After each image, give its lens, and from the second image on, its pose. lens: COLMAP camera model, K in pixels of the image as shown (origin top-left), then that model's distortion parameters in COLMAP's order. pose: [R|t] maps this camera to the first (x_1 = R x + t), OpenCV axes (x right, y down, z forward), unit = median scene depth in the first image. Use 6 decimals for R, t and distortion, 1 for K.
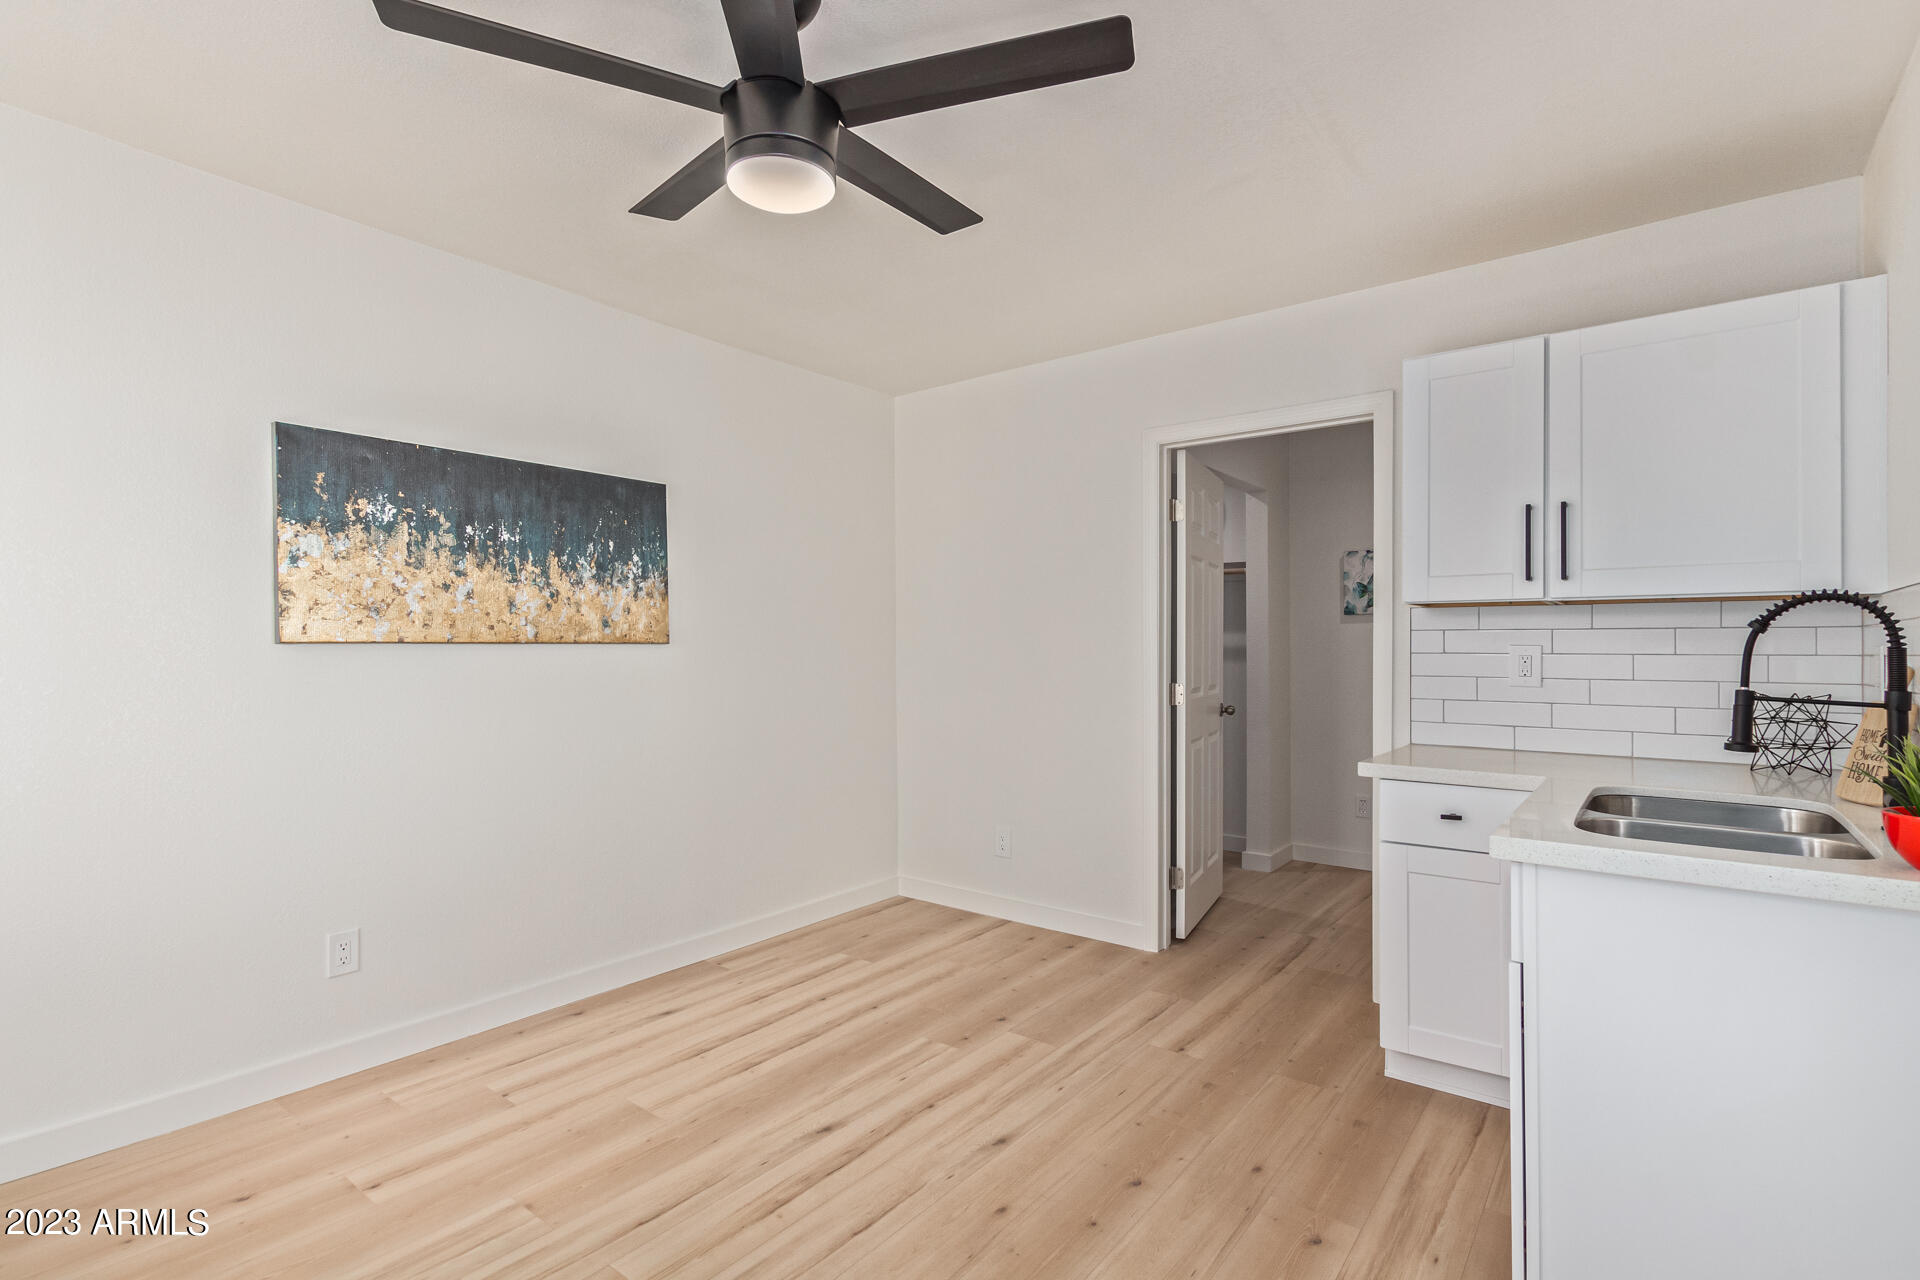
lens RADIAL K [[885.7, 0, 963.9], [0, 885.7, 650.6], [0, 0, 1]] dist [0.001305, -0.002169]
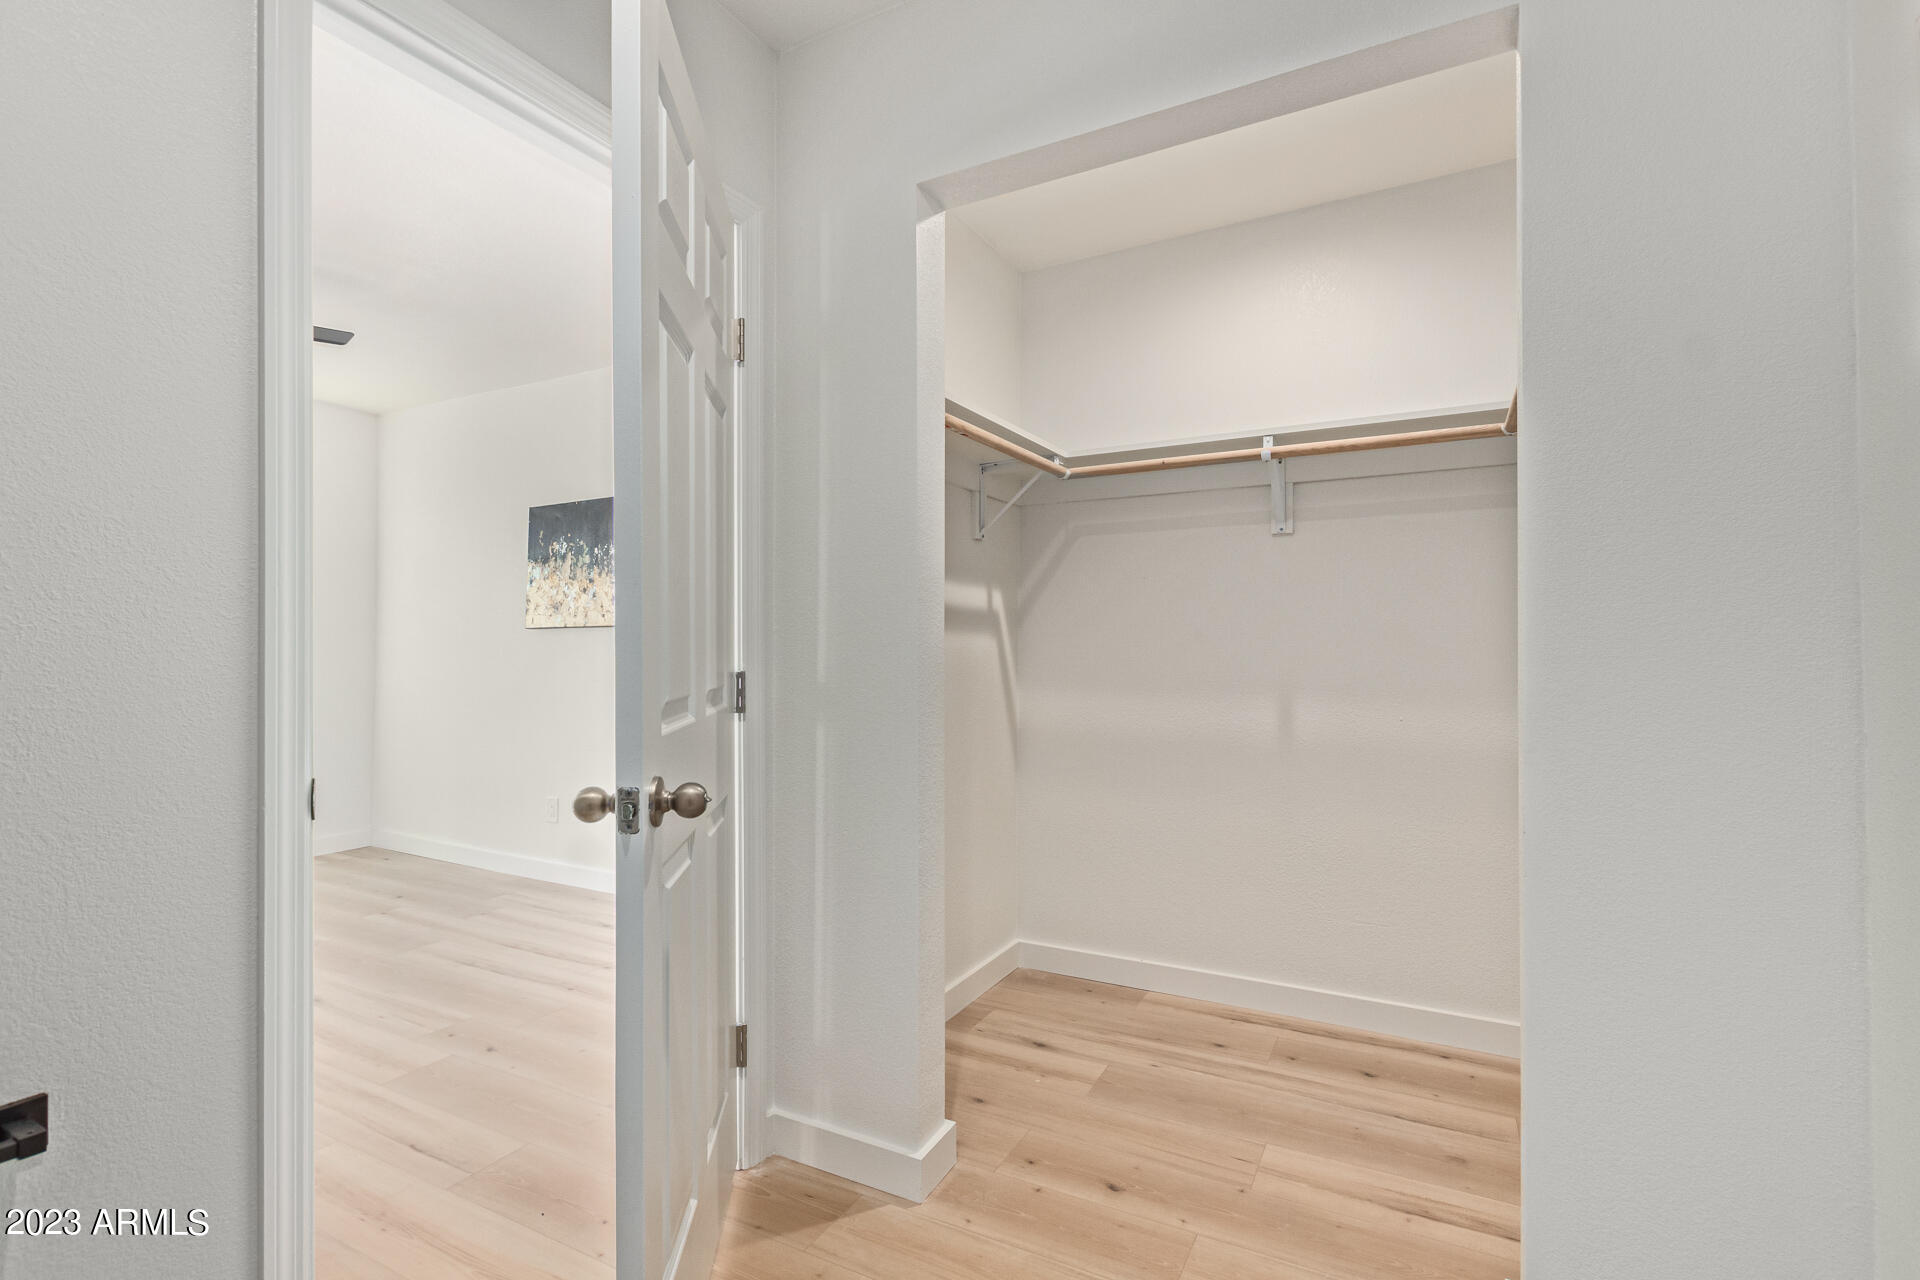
lens RADIAL K [[885.7, 0, 964.7], [0, 885.7, 635.0], [0, 0, 1]] dist [0.001305, -0.002169]
pose [[0.167093, -0.002180, -0.985939, 1.056124], [0.010211, 0.999948, -0.000481, 0.012969], [0.985888, -0.009987, 0.167107, 1.417931]]
